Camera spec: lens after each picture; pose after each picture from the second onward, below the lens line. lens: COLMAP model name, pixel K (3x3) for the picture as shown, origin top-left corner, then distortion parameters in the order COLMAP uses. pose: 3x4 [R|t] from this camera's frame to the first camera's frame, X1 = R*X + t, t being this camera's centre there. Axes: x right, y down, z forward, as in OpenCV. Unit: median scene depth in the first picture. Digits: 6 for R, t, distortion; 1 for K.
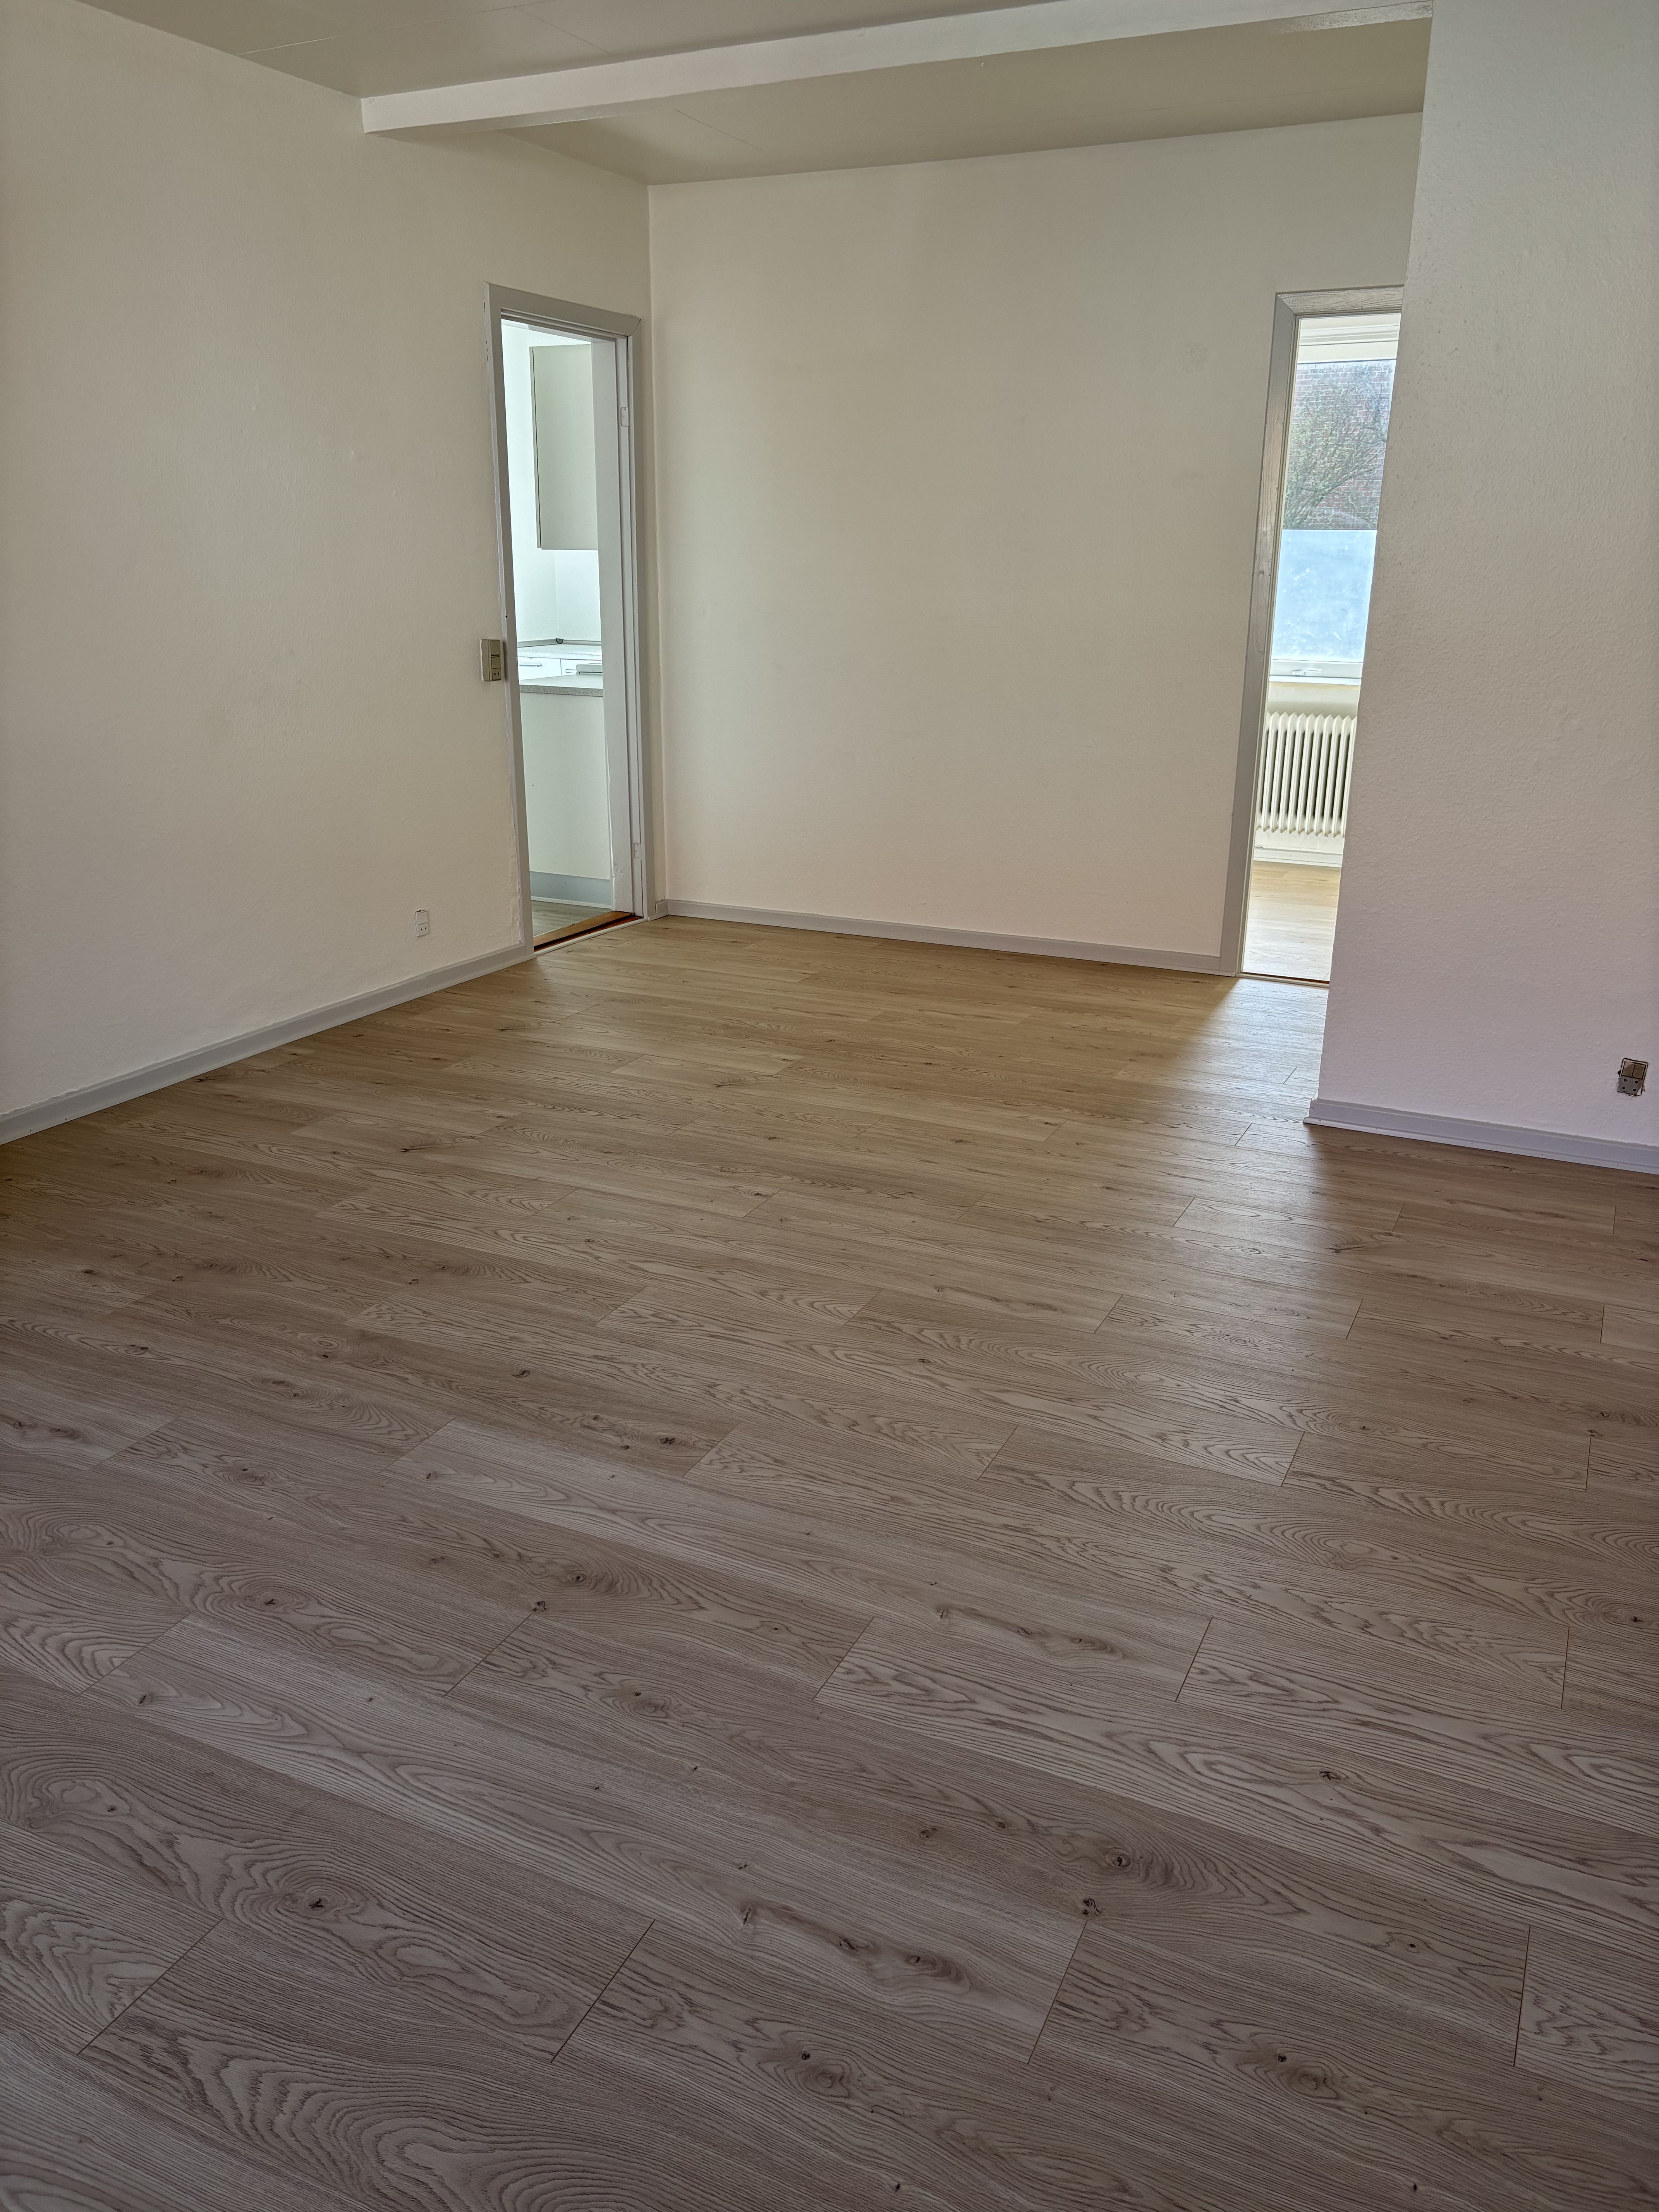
lens RADIAL K [[1663.7, 0, 836.4], [0, 1663.7, 1105.5], [0, 0, 1]] dist [0.013573, -0.002100]
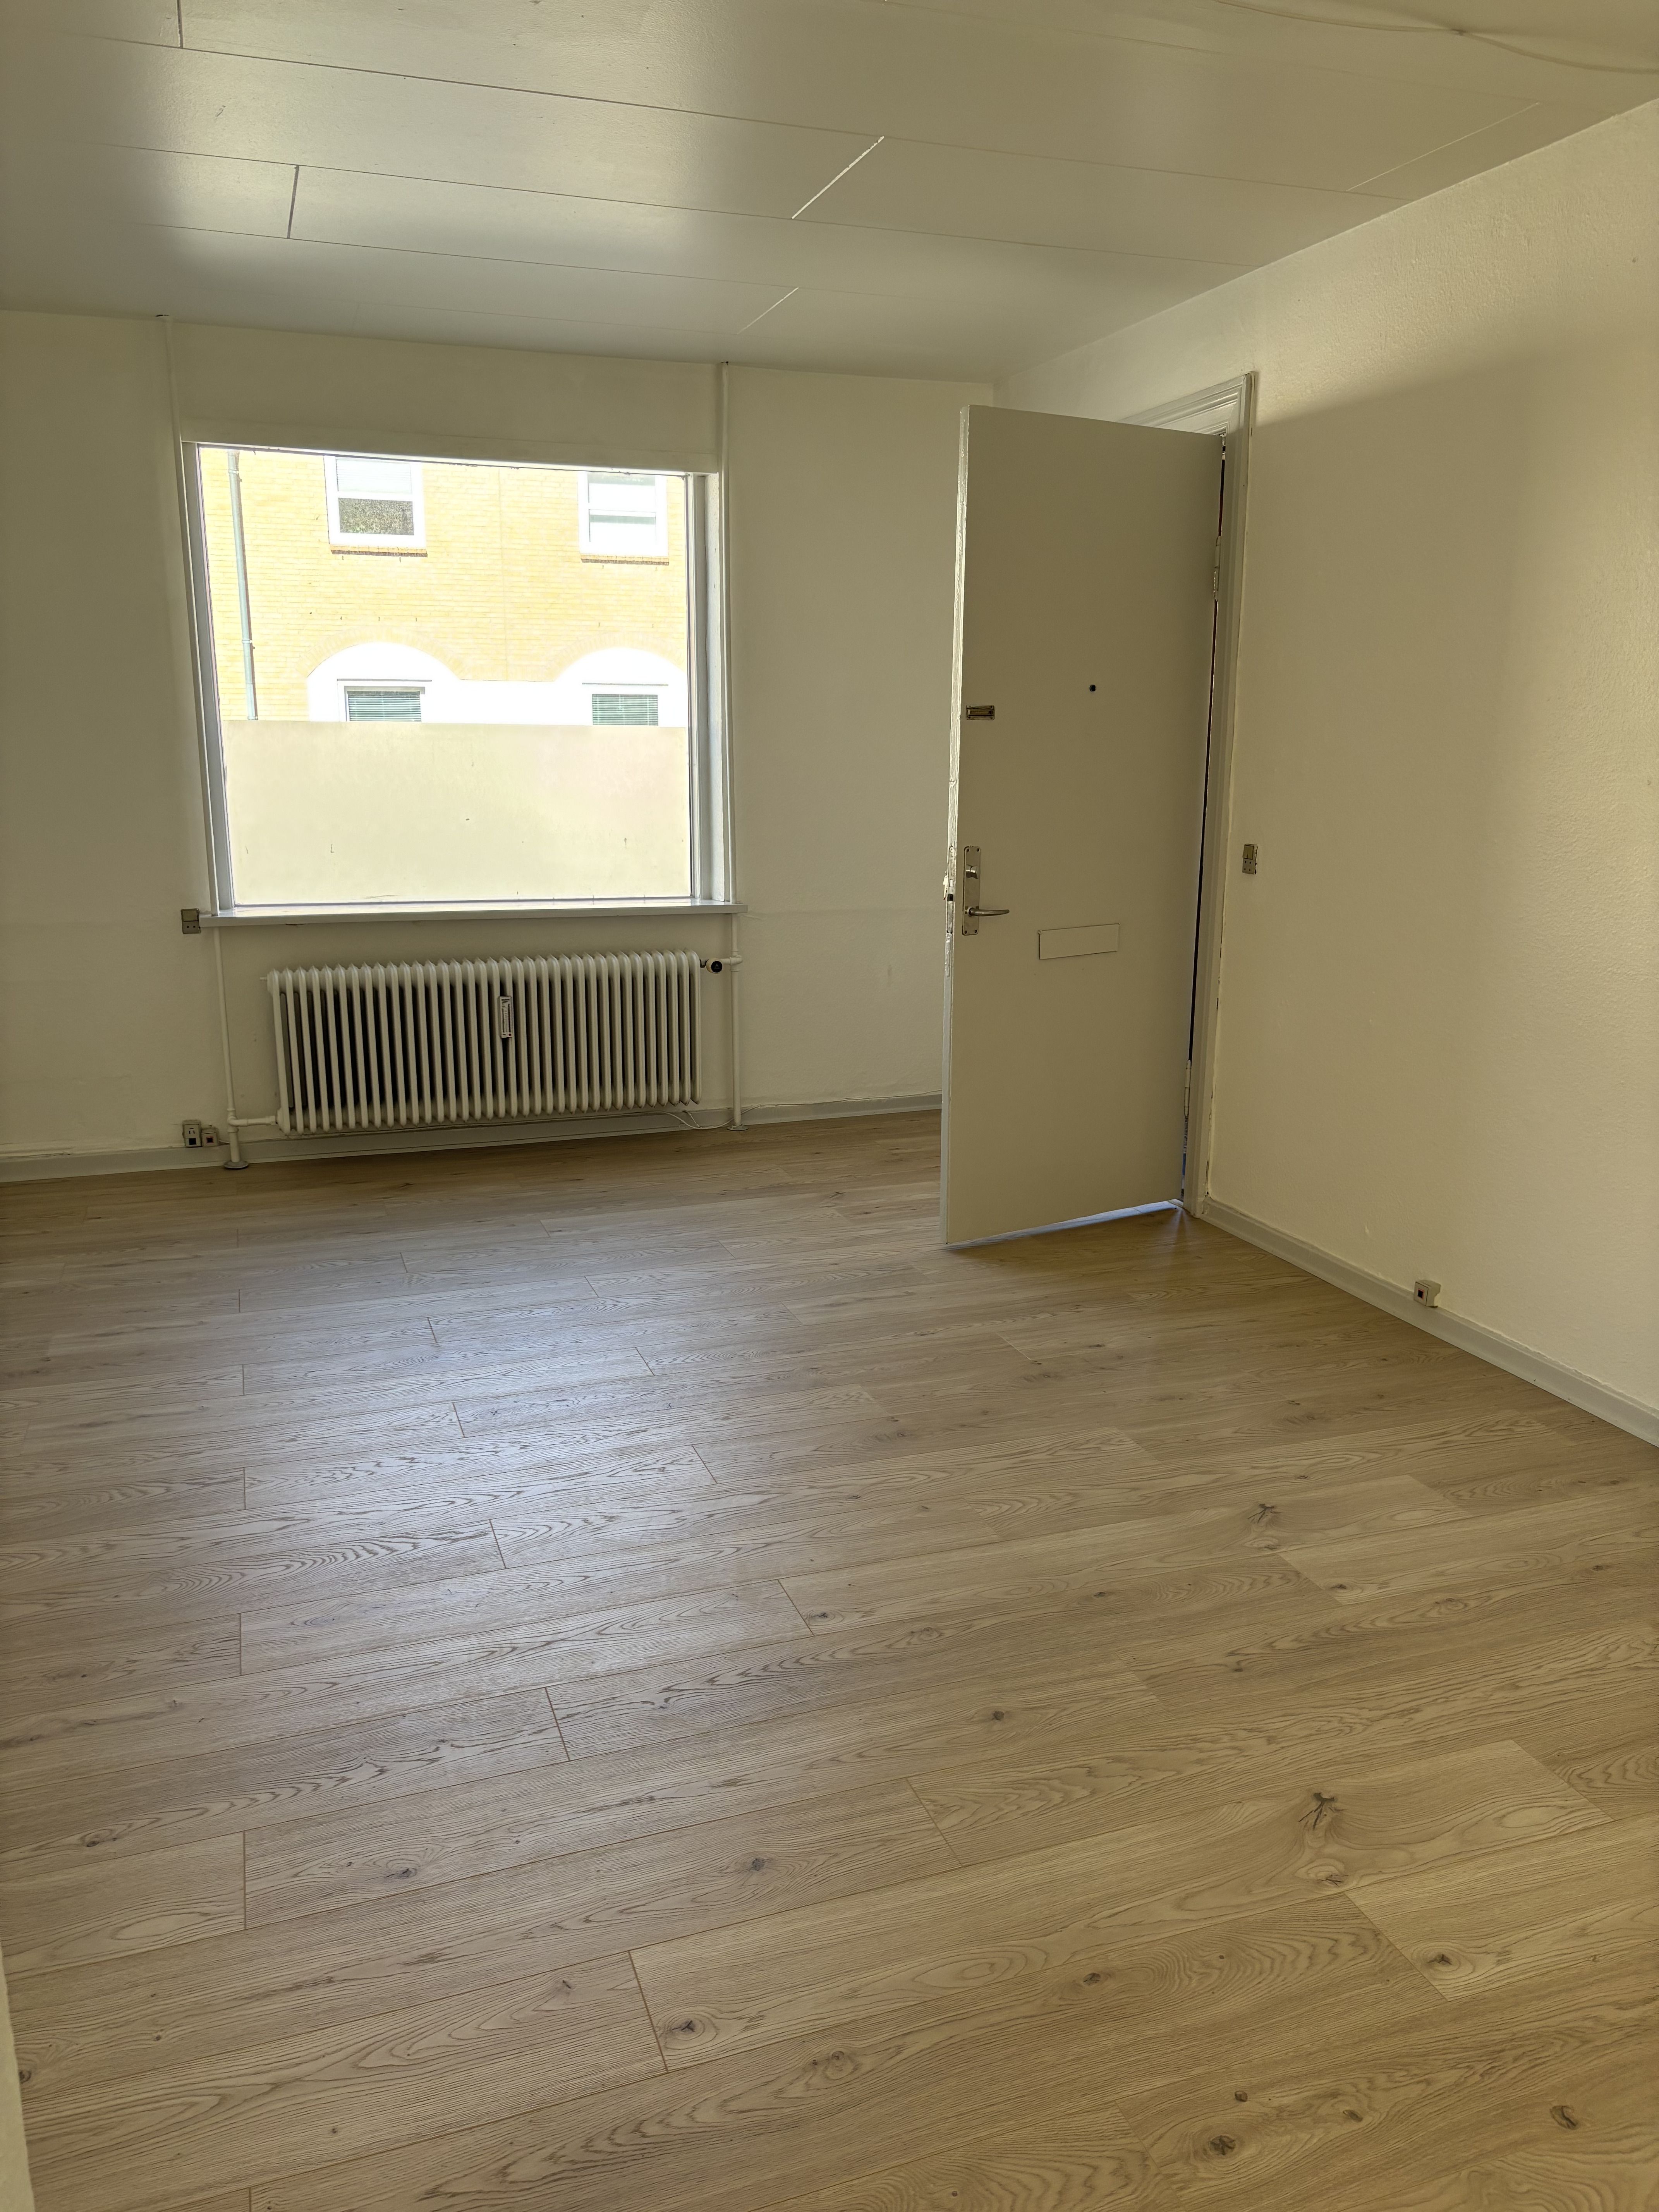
lens RADIAL K [[1663.7, 0, 834.1], [0, 1663.7, 1107.7], [0, 0, 1]] dist [0.013573, -0.002100]
pose [[-0.706873, 0.144466, -0.692430, 0.686897], [-0.231537, 0.877734, 0.419493, -0.728787], [0.668372, 0.456851, -0.586997, 2.194092]]
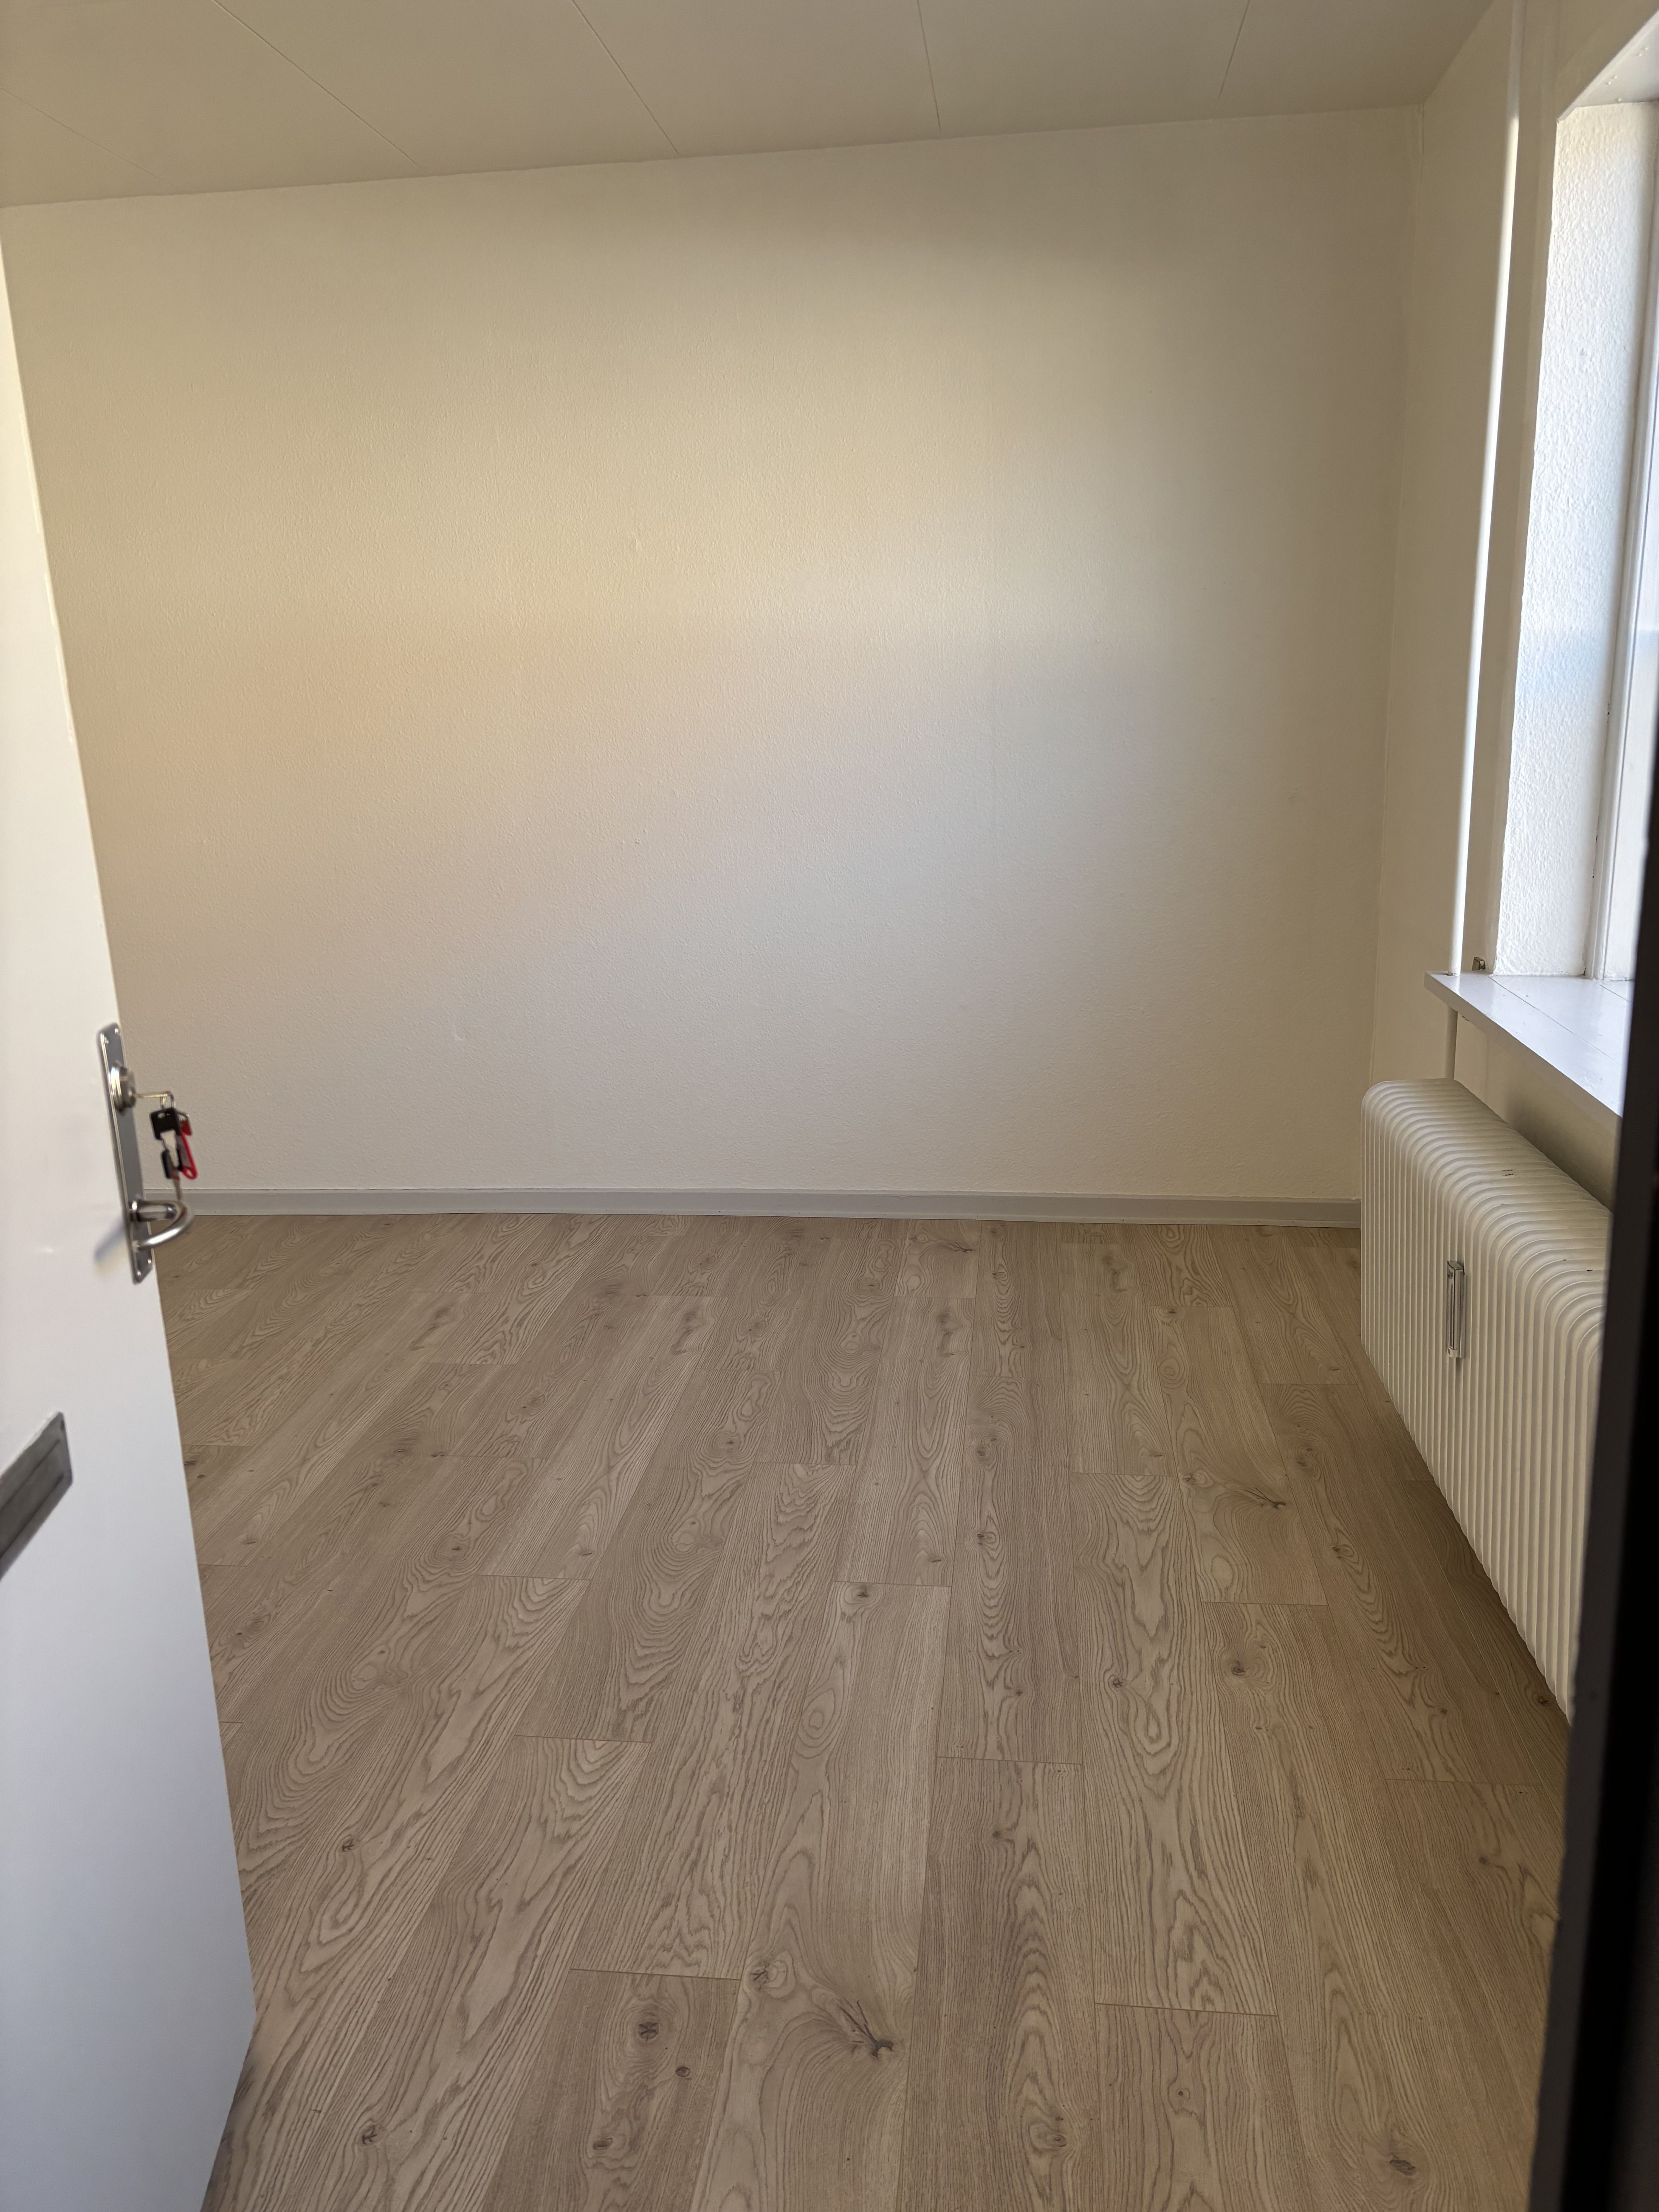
lens RADIAL K [[1663.7, 0, 834.6], [0, 1663.7, 1105.3], [0, 0, 1]] dist [0.013573, -0.002100]
pose [[-0.323172, -0.226091, 0.918936, -1.502996], [0.322002, 0.886830, 0.331433, -0.307609], [-0.889874, 0.403009, -0.213797, 0.906713]]
